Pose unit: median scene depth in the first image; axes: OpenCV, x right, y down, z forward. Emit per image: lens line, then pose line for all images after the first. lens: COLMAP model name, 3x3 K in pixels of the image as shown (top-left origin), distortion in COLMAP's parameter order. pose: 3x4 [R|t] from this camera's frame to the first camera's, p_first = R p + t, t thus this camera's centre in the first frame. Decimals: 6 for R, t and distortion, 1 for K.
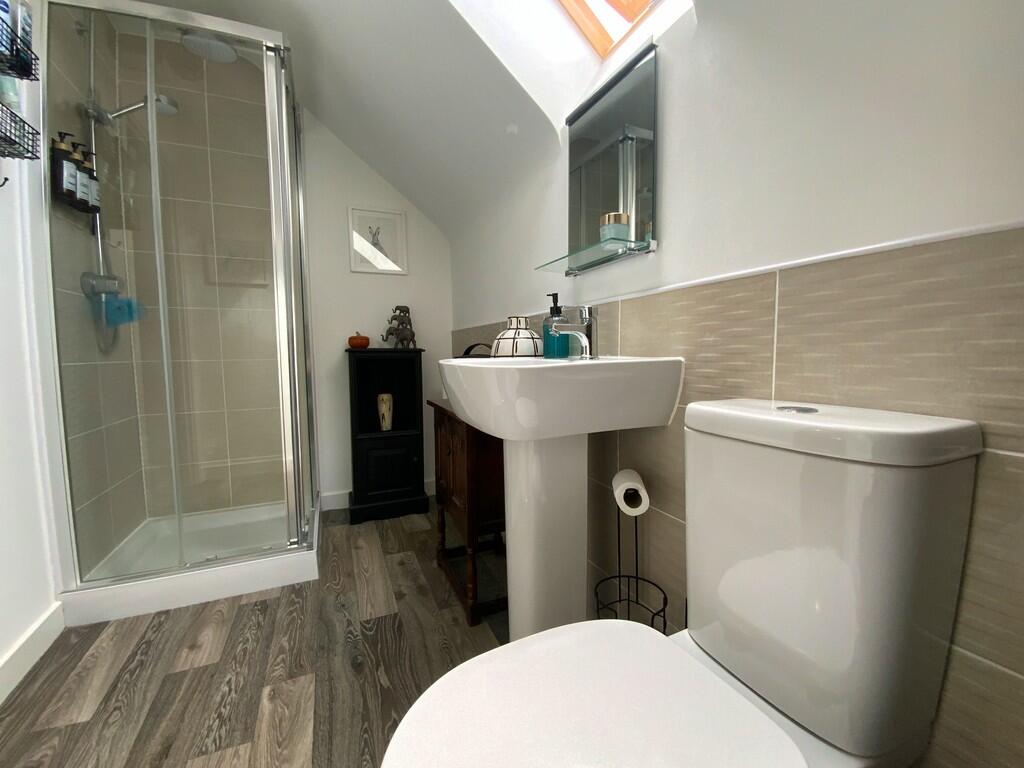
lens RADIAL K [[415.2, 0, 511.5], [0, 415.2, 379.4], [0, 0, 1]] dist [-0.001586, -0.000299]
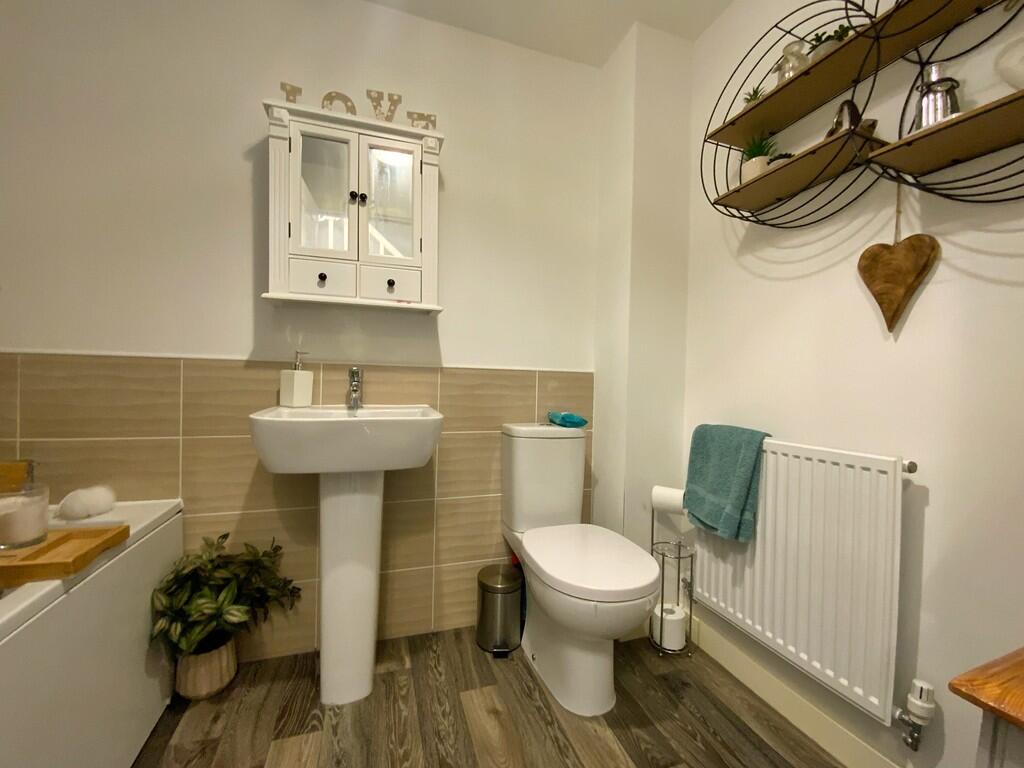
lens RADIAL K [[415.2, 0, 509.4], [0, 415.2, 383.9], [0, 0, 1]] dist [-0.001586, -0.000299]
pose [[-0.995314, -0.004512, 0.096590, -0.848794], [0.003435, 0.996631, 0.081947, -0.182784], [-0.096635, 0.081895, -0.991945, 1.801328]]
